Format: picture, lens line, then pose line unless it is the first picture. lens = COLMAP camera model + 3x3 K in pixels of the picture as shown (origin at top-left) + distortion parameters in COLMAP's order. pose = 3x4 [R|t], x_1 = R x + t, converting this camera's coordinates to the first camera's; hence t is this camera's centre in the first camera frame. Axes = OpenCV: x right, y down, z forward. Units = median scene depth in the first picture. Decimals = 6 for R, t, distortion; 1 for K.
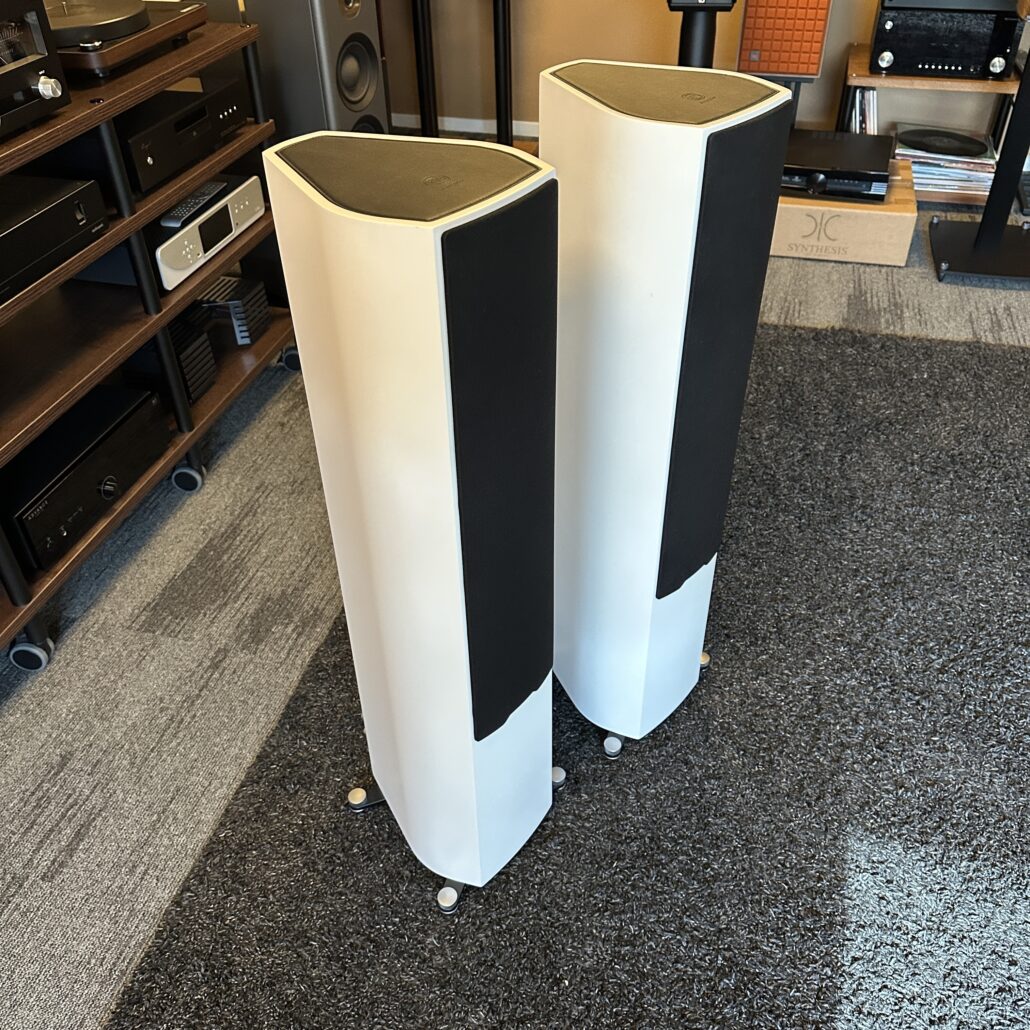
lens RADIAL K [[960.6, 0, 513.6], [0, 960.6, 516.1], [0, 0, 1]] dist [0.163888, -0.337583]
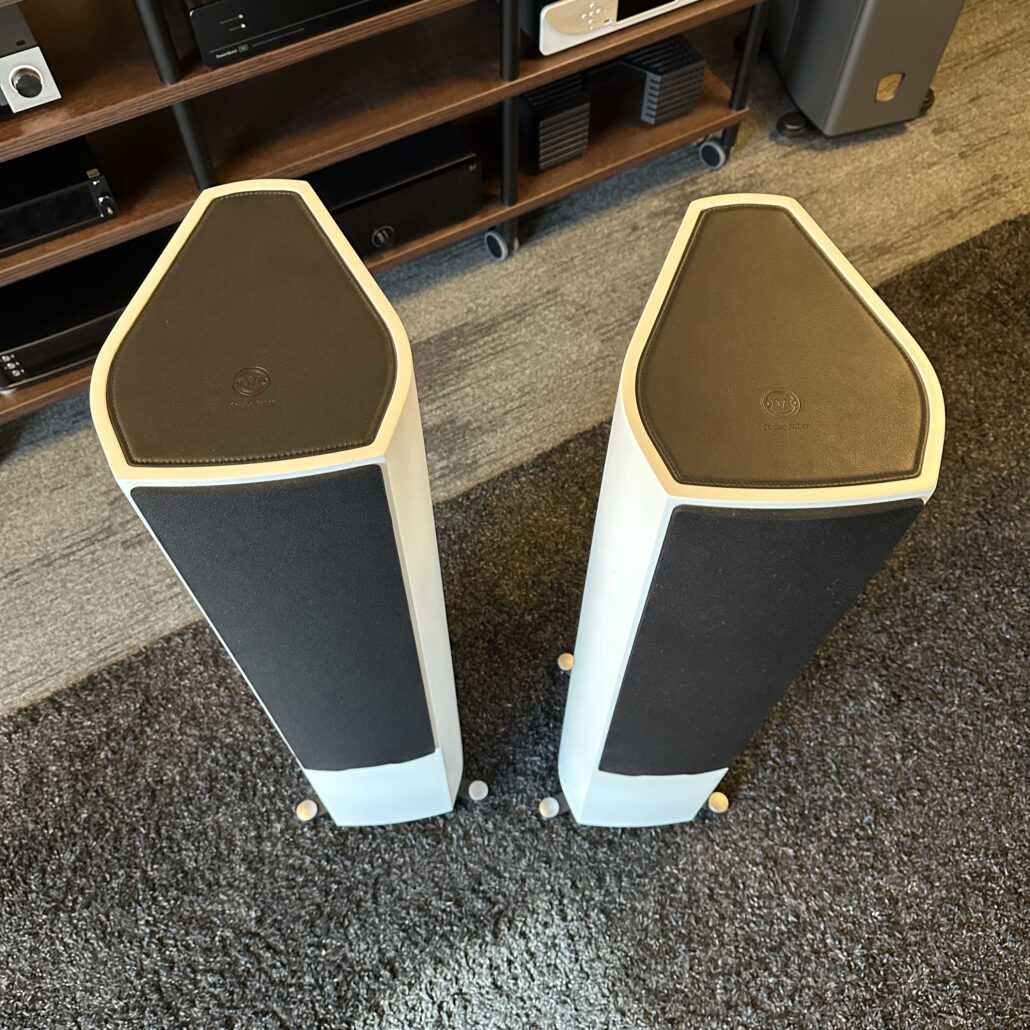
lens RADIAL K [[976.9, 0, 515.6], [0, 976.9, 512.4], [0, 0, 1]] dist [0.090679, -0.173188]
pose [[0.705591, 0.622904, -0.337835, 0.187511], [-0.453560, 0.763291, 0.460076, -0.336793], [0.544449, -0.171398, 0.821095, 0.220722]]
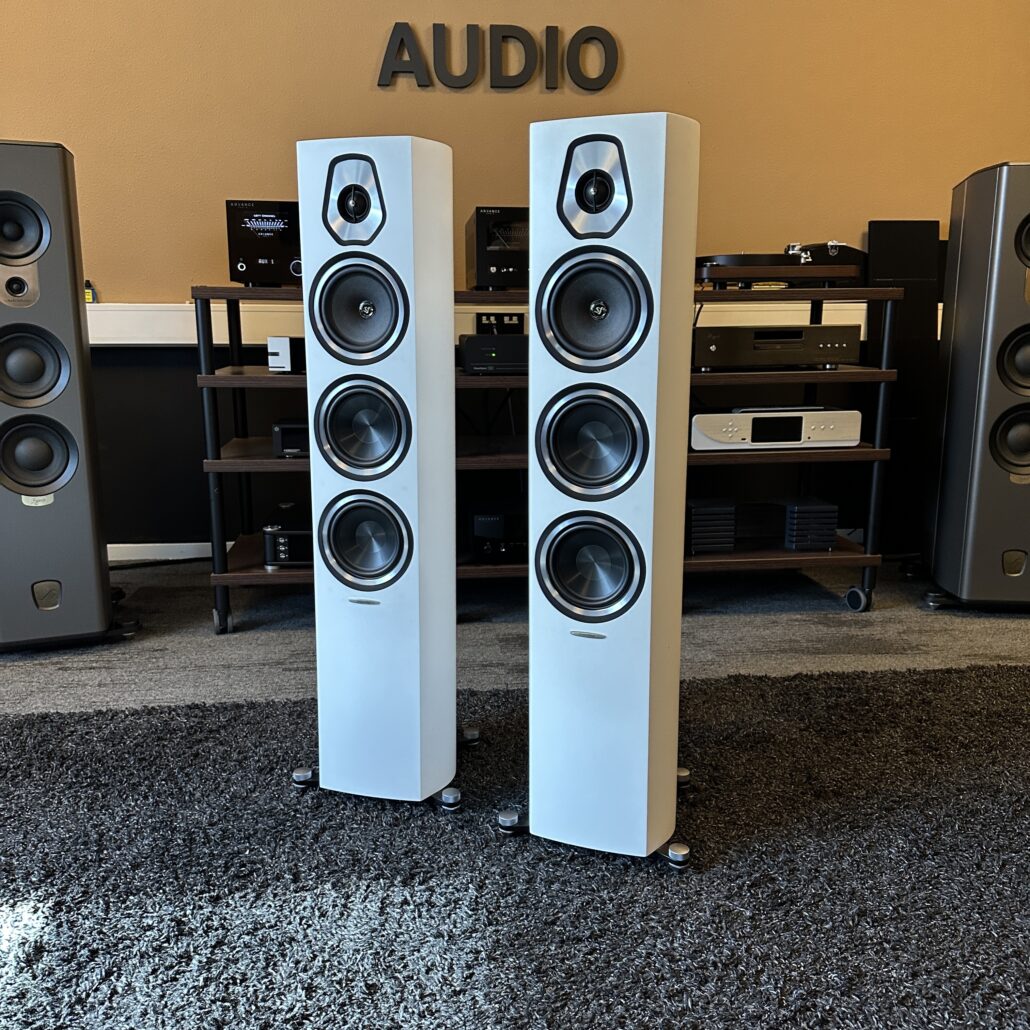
lens RADIAL K [[960.6, 0, 513.6], [0, 960.6, 516.1], [0, 0, 1]] dist [0.163888, -0.337583]
pose [[0.375225, 0.201690, -0.904725, 0.747296], [-0.583269, 0.809959, -0.061340, 0.052366], [0.720419, 0.550715, 0.421557, 0.390856]]
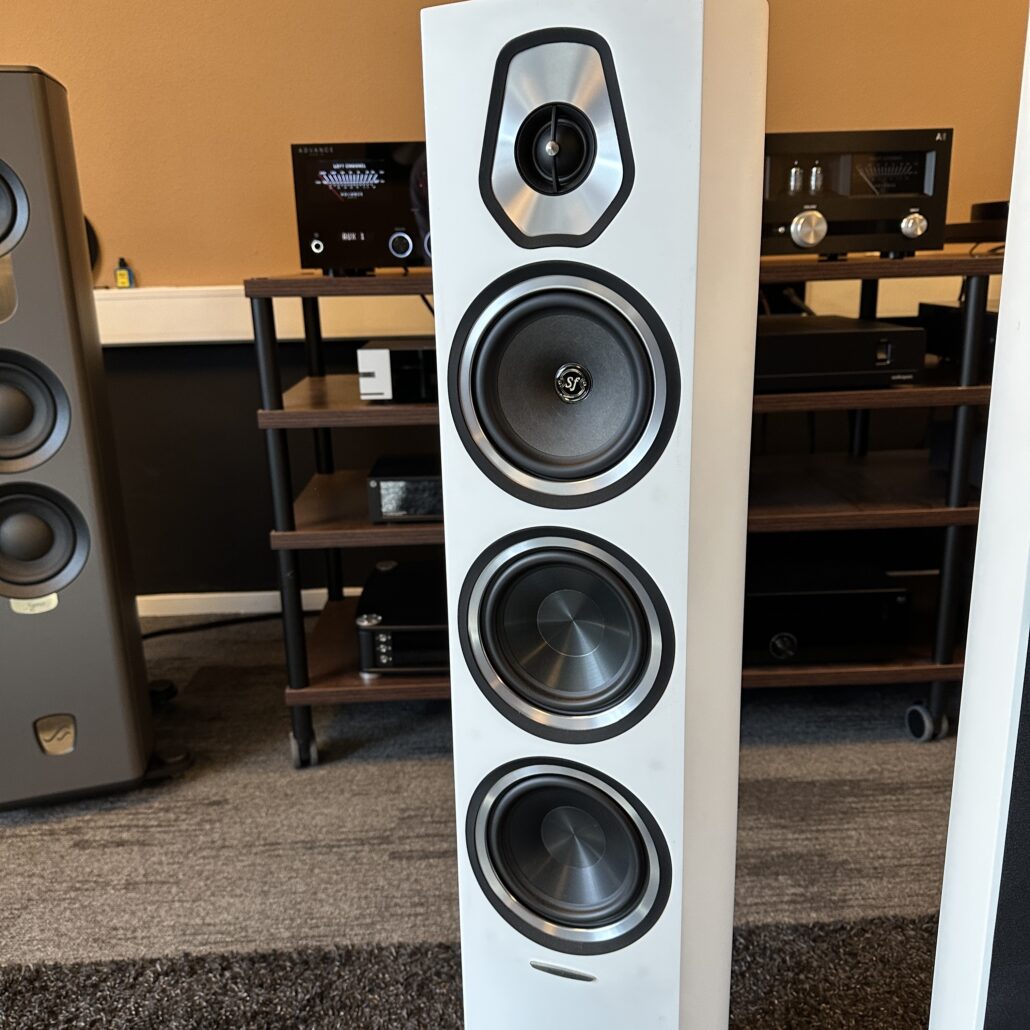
lens RADIAL K [[975.4, 0, 513.4], [0, 975.4, 522.3], [0, 0, 1]] dist [0.148305, -0.292826]
pose [[0.293693, 0.260447, -0.919735, 0.316650], [-0.576704, 0.815611, 0.046806, -0.021303], [0.762336, 0.516668, 0.389740, 0.411597]]
